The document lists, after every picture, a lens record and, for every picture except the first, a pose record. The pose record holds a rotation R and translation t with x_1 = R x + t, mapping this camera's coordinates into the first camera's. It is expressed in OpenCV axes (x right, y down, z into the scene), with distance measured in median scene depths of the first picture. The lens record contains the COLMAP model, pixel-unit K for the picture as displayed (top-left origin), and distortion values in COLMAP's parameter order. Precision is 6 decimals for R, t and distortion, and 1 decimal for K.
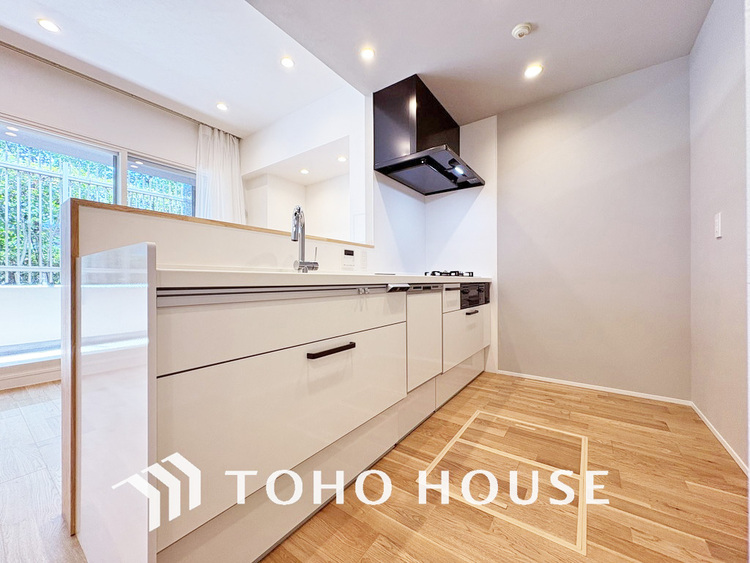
lens RADIAL K [[299.9, 0, 378.4], [0, 299.9, 280.8], [0, 0, 1]] dist [0.000084, 0.001226]
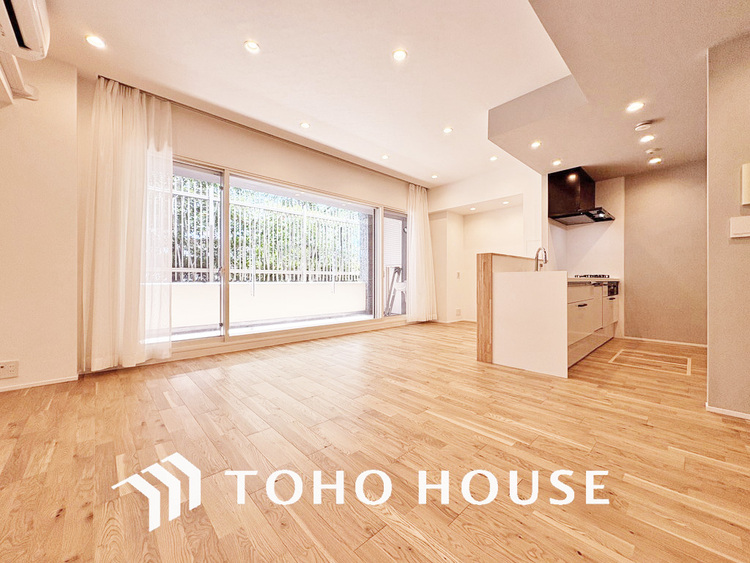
lens RADIAL K [[299.9, 0, 377.0], [0, 299.9, 280.8], [0, 0, 1]] dist [0.000084, 0.001226]
pose [[0.980664, 0.003849, -0.195663, -0.669755], [-0.003350, 0.999990, 0.002881, 0.001245], [0.195673, -0.002170, 0.980667, -0.950155]]
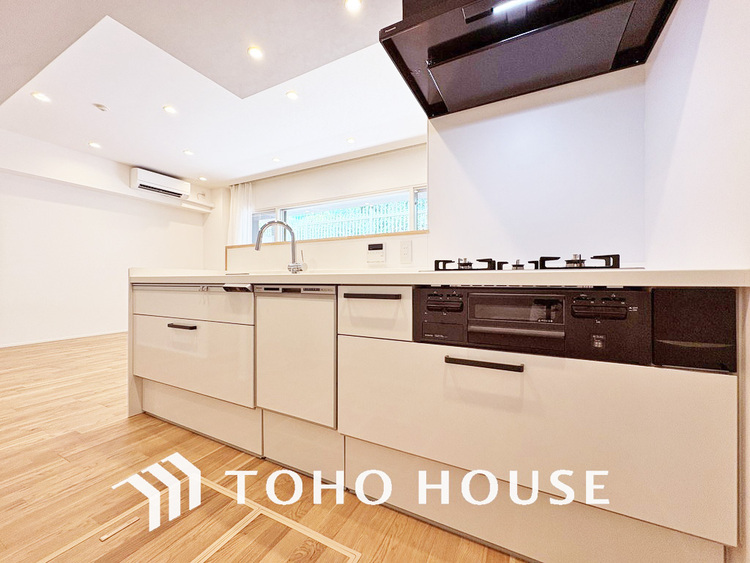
lens RADIAL K [[299.9, 0, 373.3], [0, 299.9, 281.7], [0, 0, 1]] dist [0.000084, 0.001226]
pose [[0.133276, 0.007815, -0.991048, 0.651039], [0.000865, 0.999968, 0.008002, -0.002564], [0.991079, -0.001924, 0.133265, 0.779392]]
